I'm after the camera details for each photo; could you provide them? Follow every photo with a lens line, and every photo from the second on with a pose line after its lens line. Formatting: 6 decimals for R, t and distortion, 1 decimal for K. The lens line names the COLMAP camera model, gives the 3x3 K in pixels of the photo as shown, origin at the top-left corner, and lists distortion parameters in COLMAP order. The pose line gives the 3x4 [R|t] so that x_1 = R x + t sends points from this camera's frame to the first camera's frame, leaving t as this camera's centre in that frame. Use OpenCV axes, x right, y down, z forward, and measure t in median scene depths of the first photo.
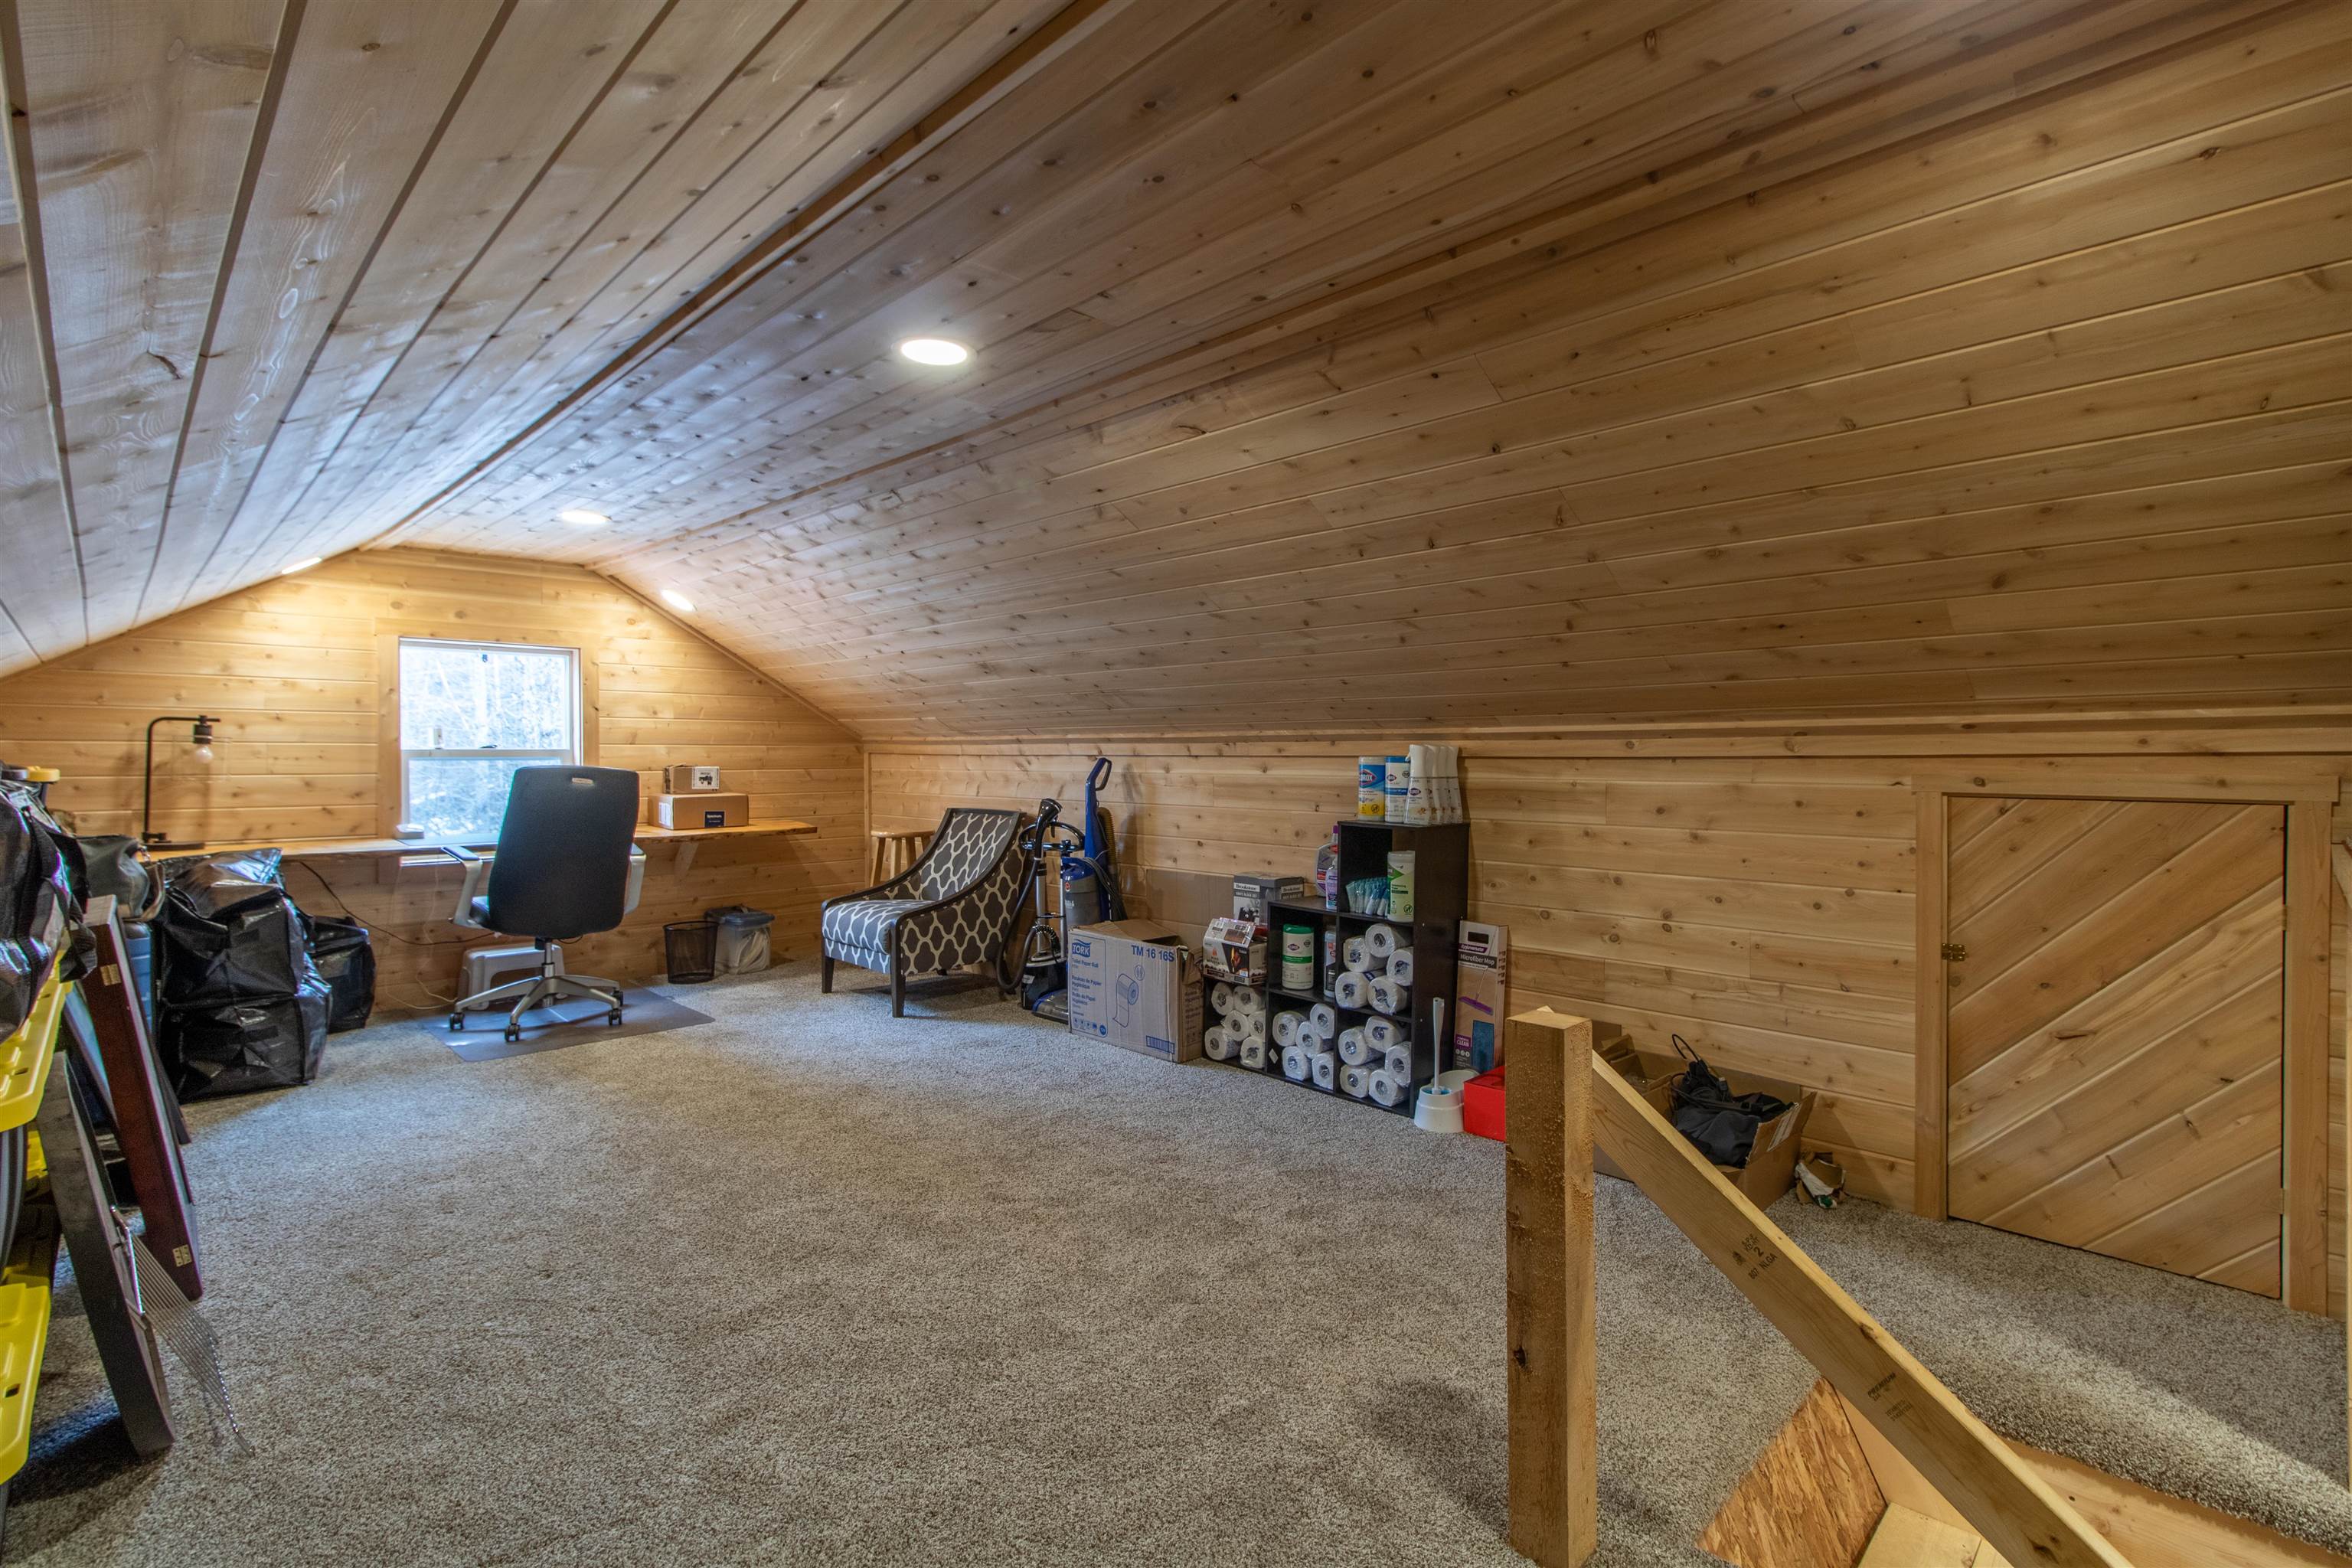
lens RADIAL K [[1104.1, 0, 1165.5], [0, 1104.1, 786.3], [0, 0, 1]] dist [-0.000076, 0.001743]
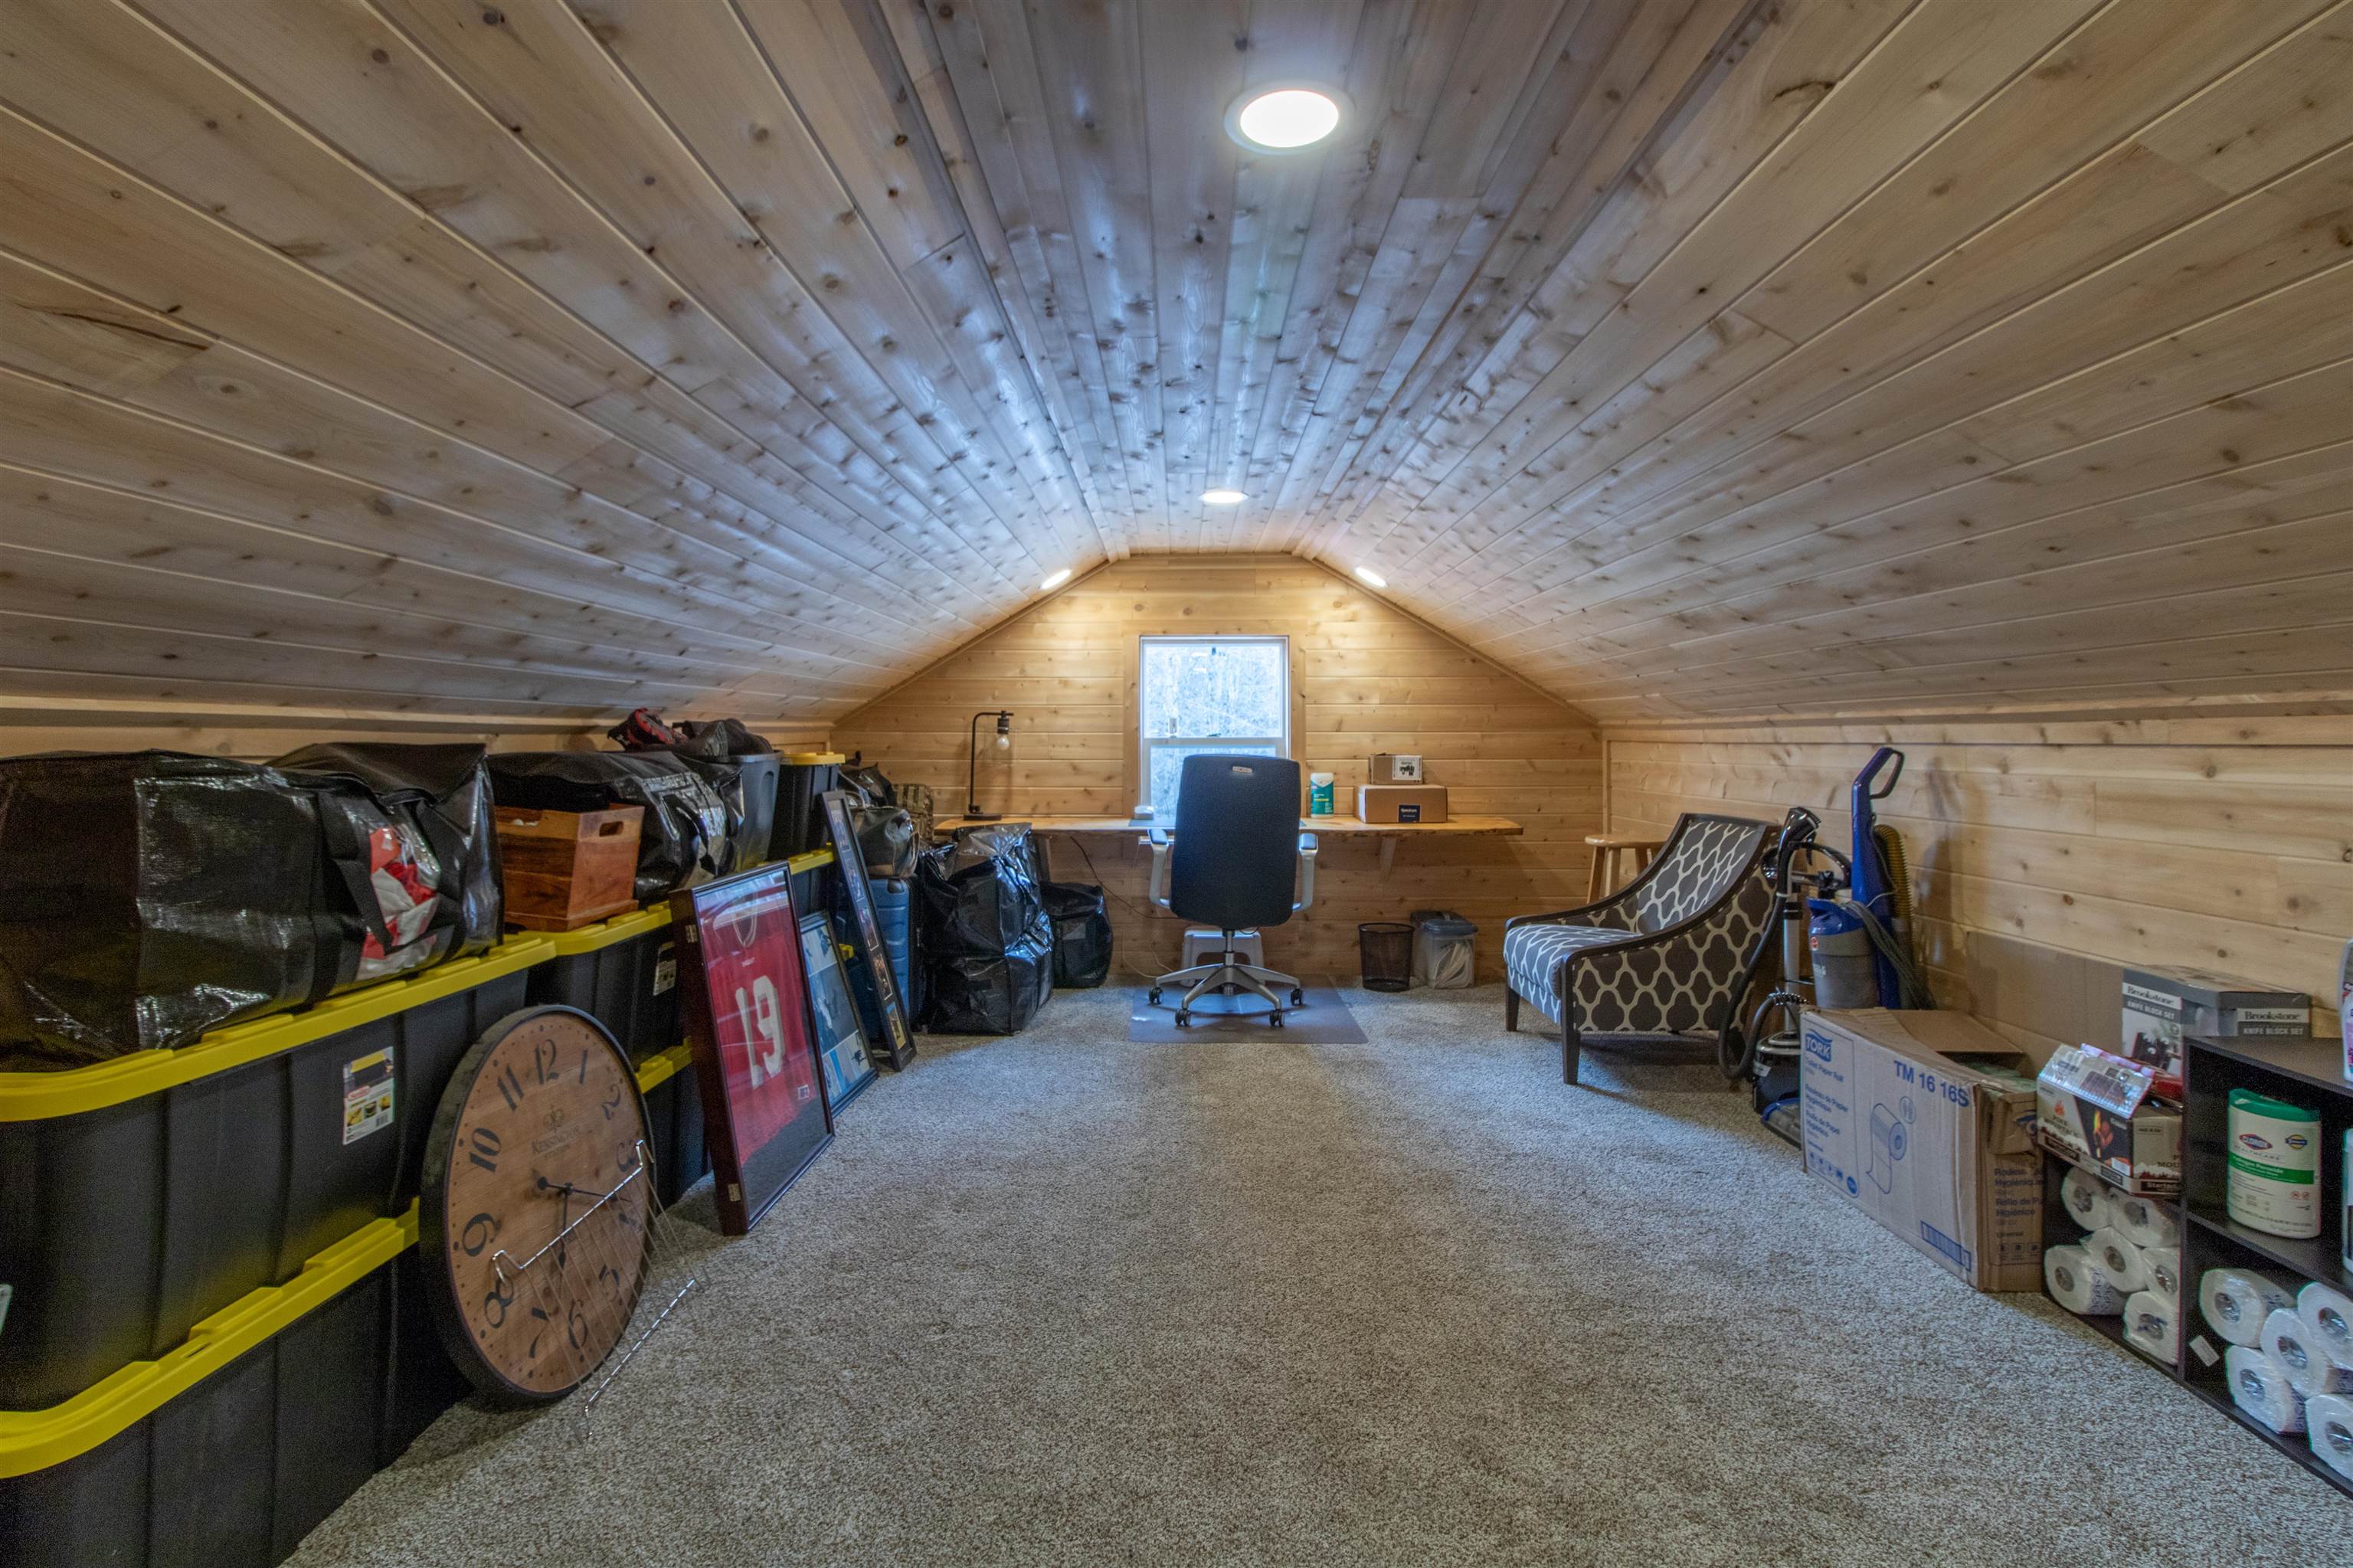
lens RADIAL K [[1104.6, 0, 1119.1], [0, 1104.6, 745.2], [0, 0, 1]] dist [-0.000076, 0.001743]
pose [[0.701425, 0.001267, -0.712742, 0.089597], [-0.019255, 0.999667, -0.017172, -0.007678], [0.712483, 0.025769, 0.701216, 0.241723]]
